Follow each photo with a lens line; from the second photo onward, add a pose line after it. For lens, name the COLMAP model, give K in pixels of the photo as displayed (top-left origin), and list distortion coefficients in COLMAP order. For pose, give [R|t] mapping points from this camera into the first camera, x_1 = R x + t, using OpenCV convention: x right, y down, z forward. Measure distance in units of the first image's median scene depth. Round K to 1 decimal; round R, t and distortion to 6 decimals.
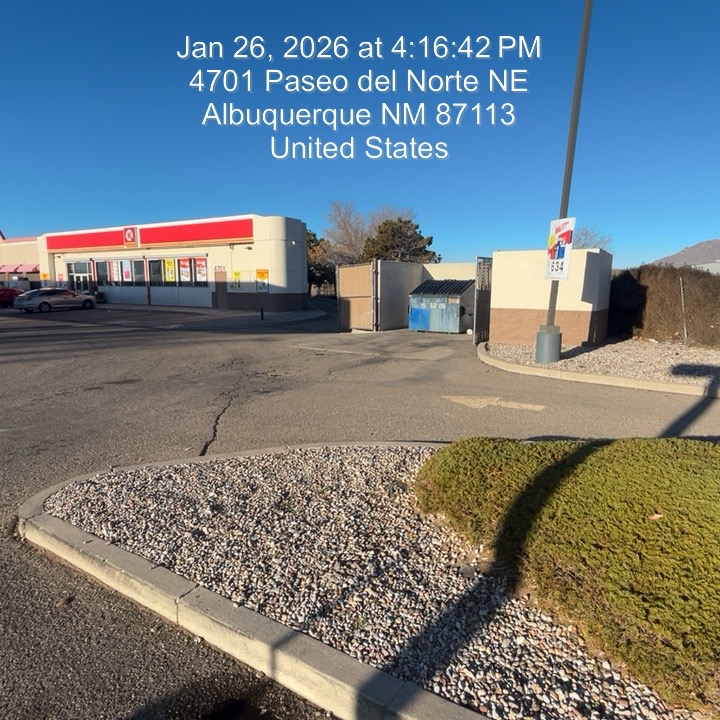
lens RADIAL K [[495.5, 0, 360.0], [0, 495.5, 360.0], [0, 0, 1]] dist [-0.012308, 0.008545]
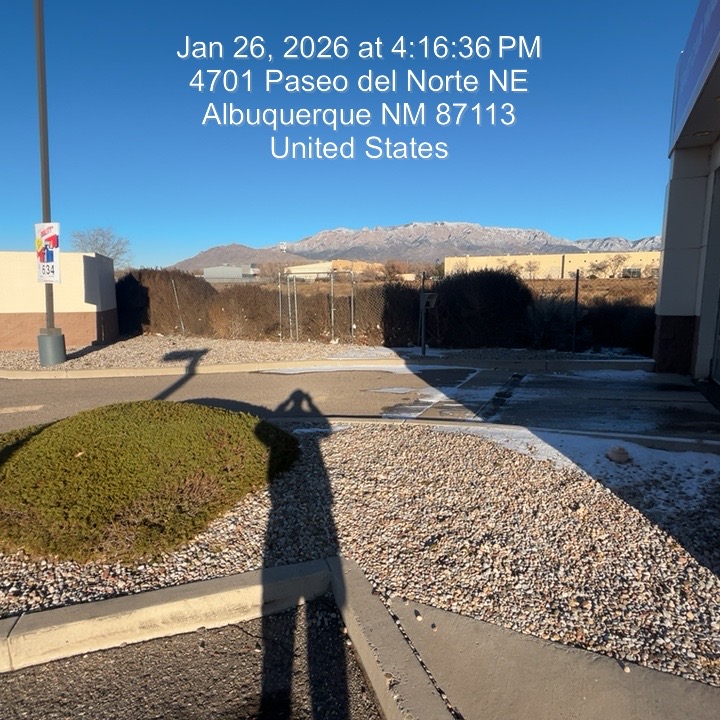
lens RADIAL K [[495.5, 0, 360.0], [0, 495.5, 360.0], [0, 0, 1]] dist [-0.012308, 0.008545]
pose [[0.639466, -0.121108, 0.759221, 0.016246], [0.121763, 0.991005, 0.055524, 0.016044], [-0.759116, 0.056939, 0.648461, -0.130133]]
